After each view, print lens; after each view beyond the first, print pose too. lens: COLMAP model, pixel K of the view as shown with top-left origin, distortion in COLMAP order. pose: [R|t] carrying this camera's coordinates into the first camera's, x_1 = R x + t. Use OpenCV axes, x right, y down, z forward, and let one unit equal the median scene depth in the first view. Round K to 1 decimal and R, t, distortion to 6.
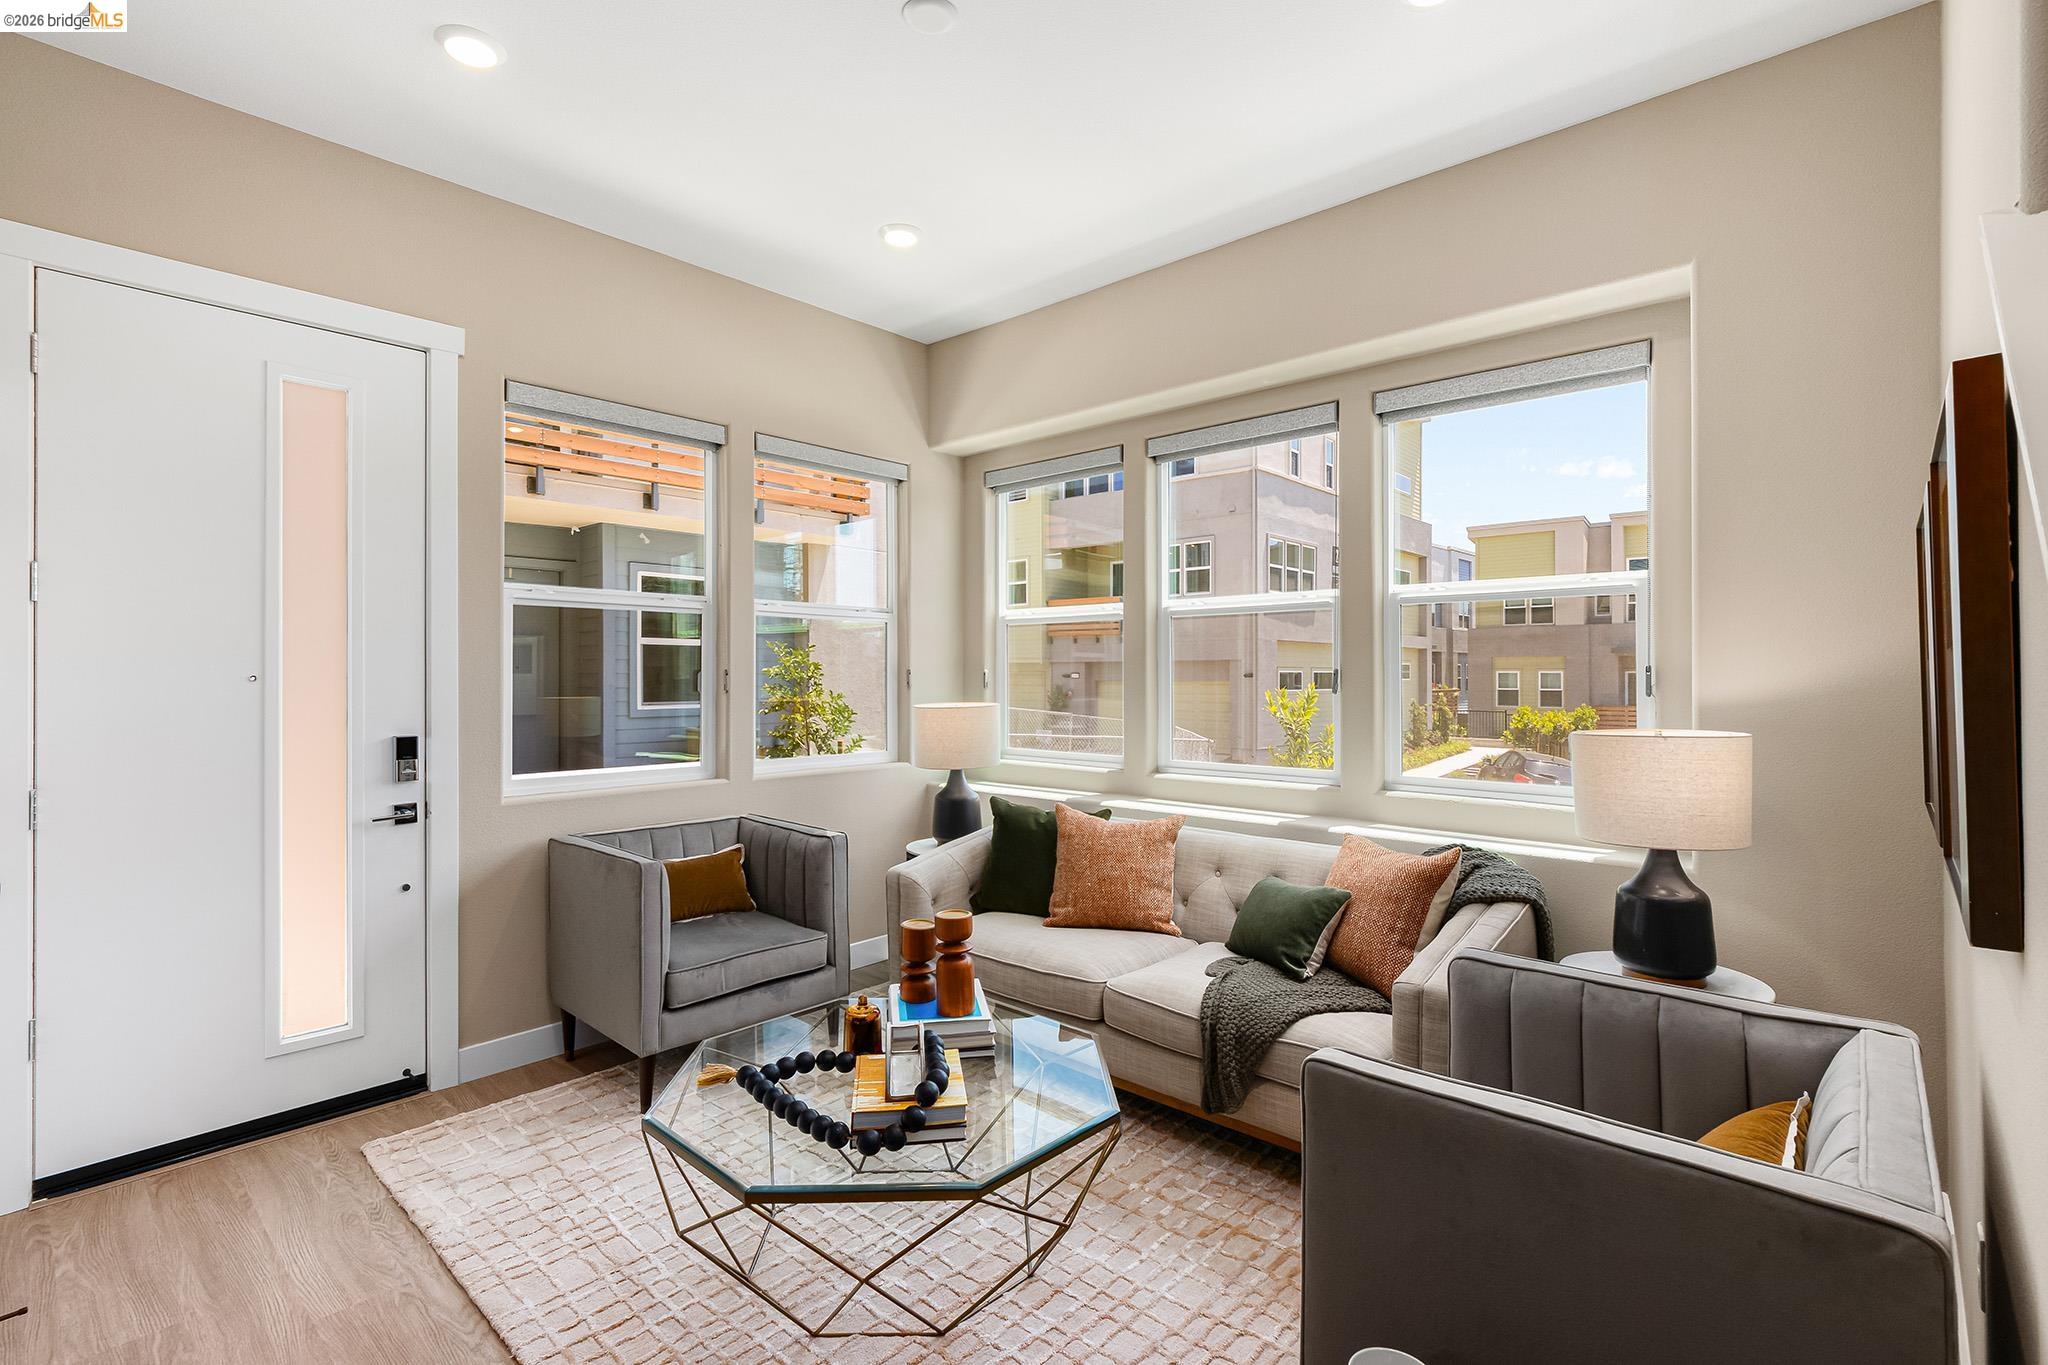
lens RADIAL K [[949.7, 0, 1029.1], [0, 949.7, 679.0], [0, 0, 1]] dist [0.017895, 0.000145]
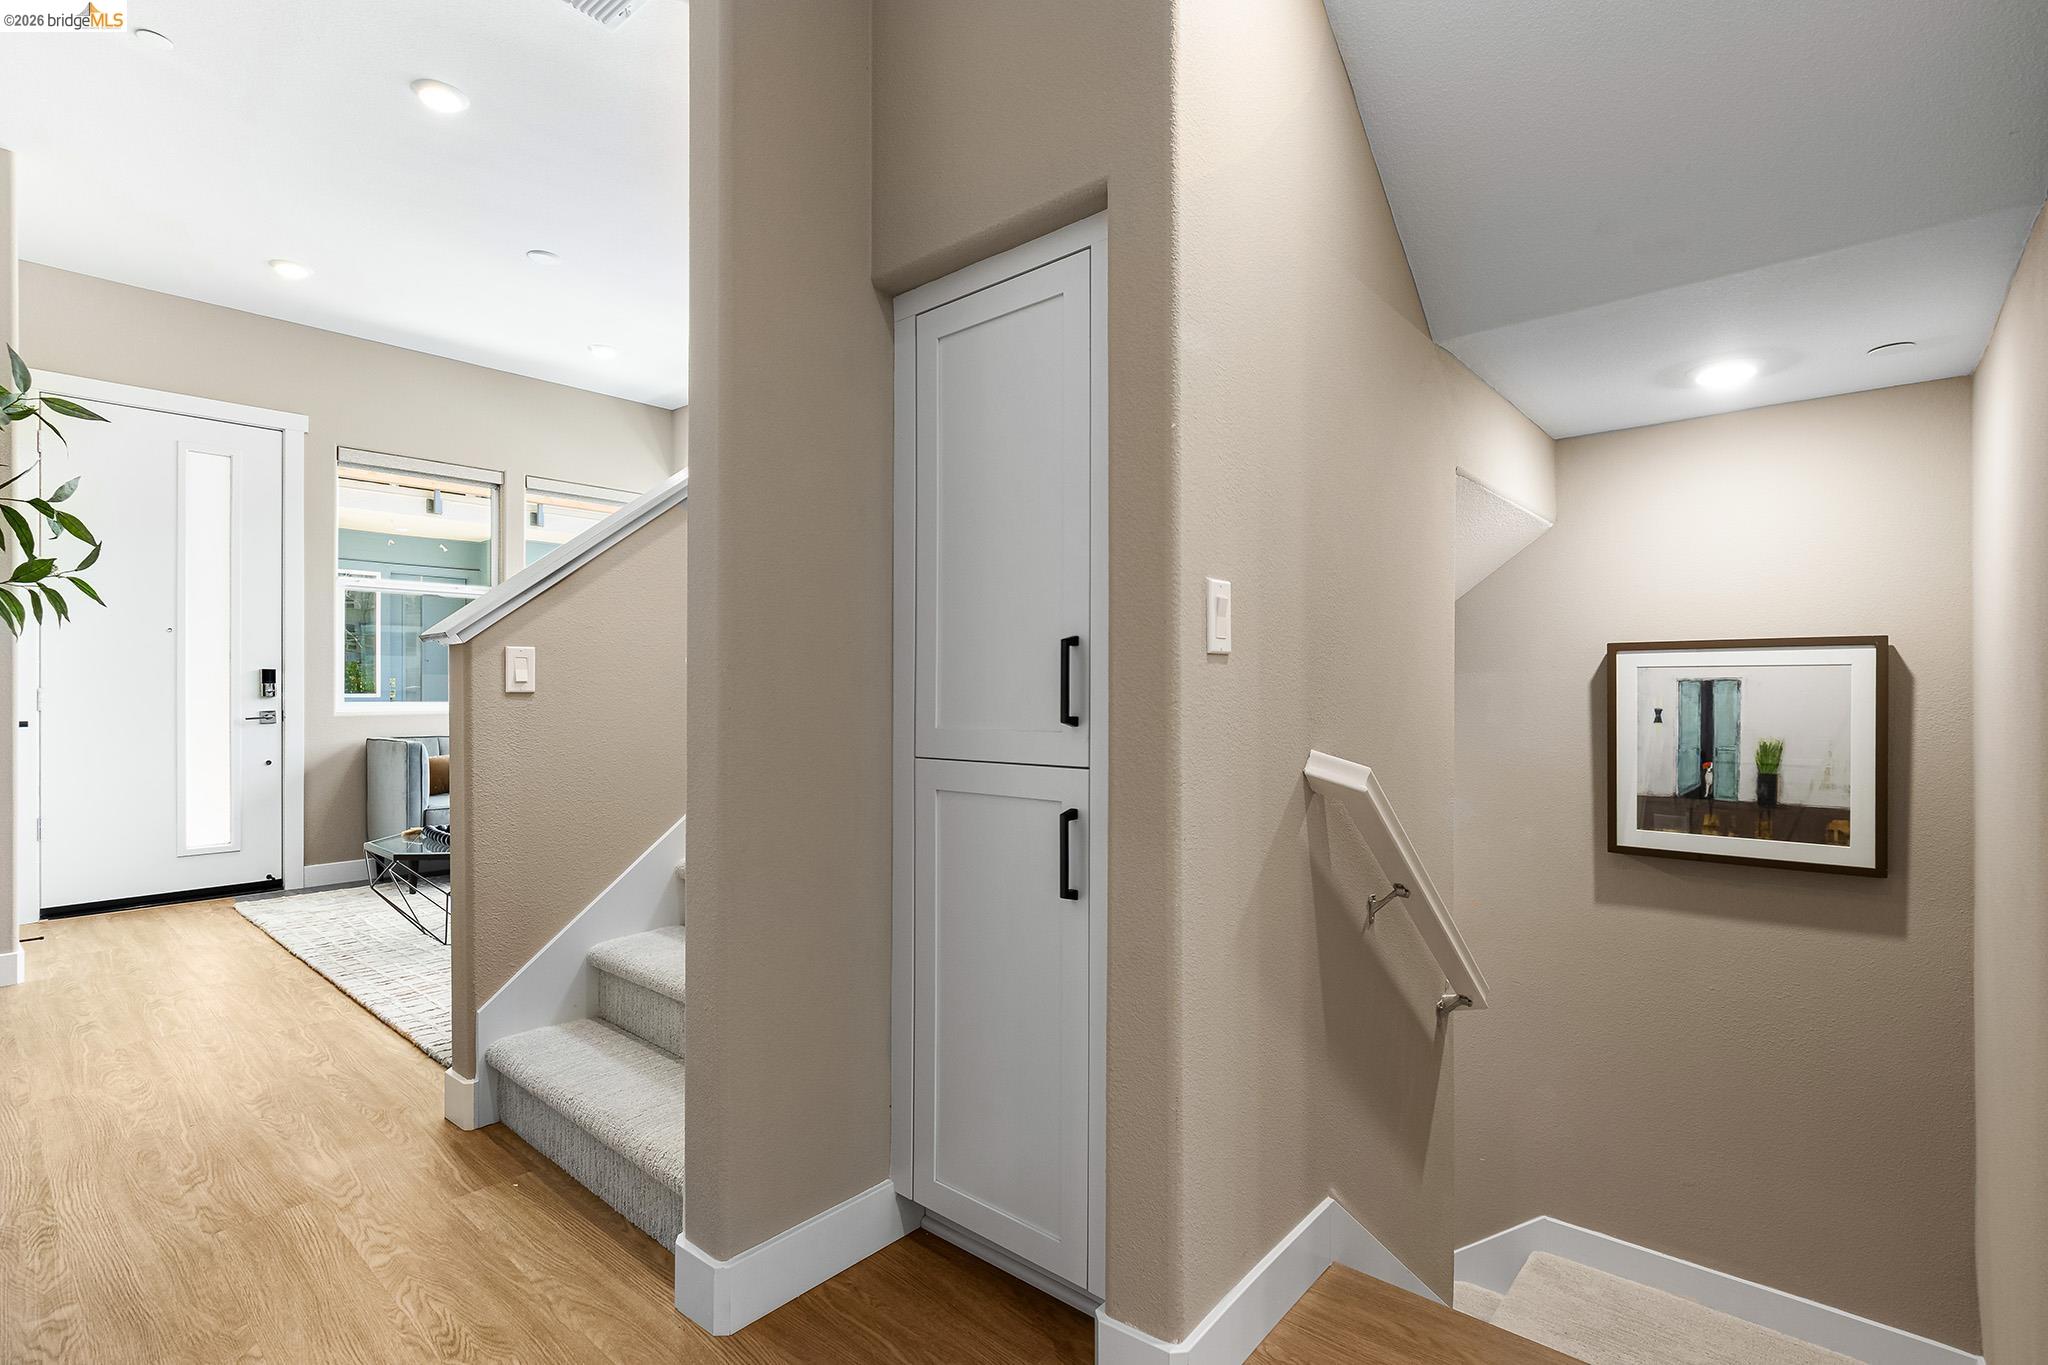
lens RADIAL K [[949.7, 0, 1019.0], [0, 949.7, 685.4], [0, 0, 1]] dist [0.017895, 0.000145]
pose [[0.999870, -0.004322, 0.015528, 0.585200], [0.004436, 0.999963, -0.007352, 0.104054], [-0.015496, 0.007420, 0.999852, -0.633864]]
